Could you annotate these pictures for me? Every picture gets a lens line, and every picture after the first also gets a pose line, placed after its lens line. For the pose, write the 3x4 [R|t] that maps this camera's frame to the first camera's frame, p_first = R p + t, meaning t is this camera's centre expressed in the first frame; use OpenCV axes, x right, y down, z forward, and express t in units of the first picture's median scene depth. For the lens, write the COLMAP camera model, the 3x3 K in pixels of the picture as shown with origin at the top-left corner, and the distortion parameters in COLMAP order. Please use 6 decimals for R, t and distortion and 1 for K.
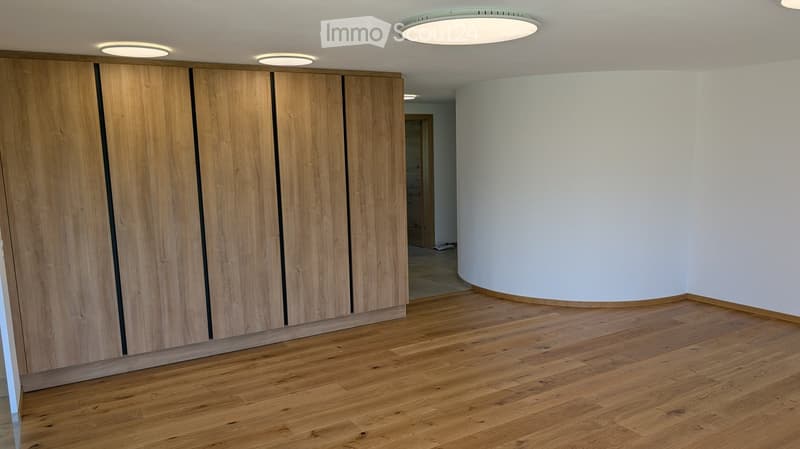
lens RADIAL K [[565.8, 0, 399.9], [0, 565.8, 234.3], [0, 0, 1]] dist [0.021648, -0.000458]
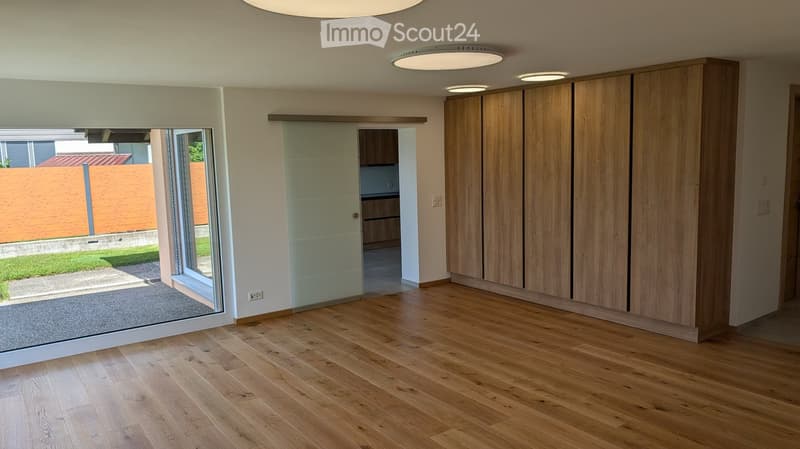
lens RADIAL K [[580.5, 0, 400.0], [0, 580.5, 224.5], [0, 0, 1]] dist [0.000759, -0.001421]
pose [[0.086941, 0.141134, -0.986166, 0.957174], [-0.115502, 0.984666, 0.130737, -0.108346], [0.989495, 0.102537, 0.101909, 0.535162]]
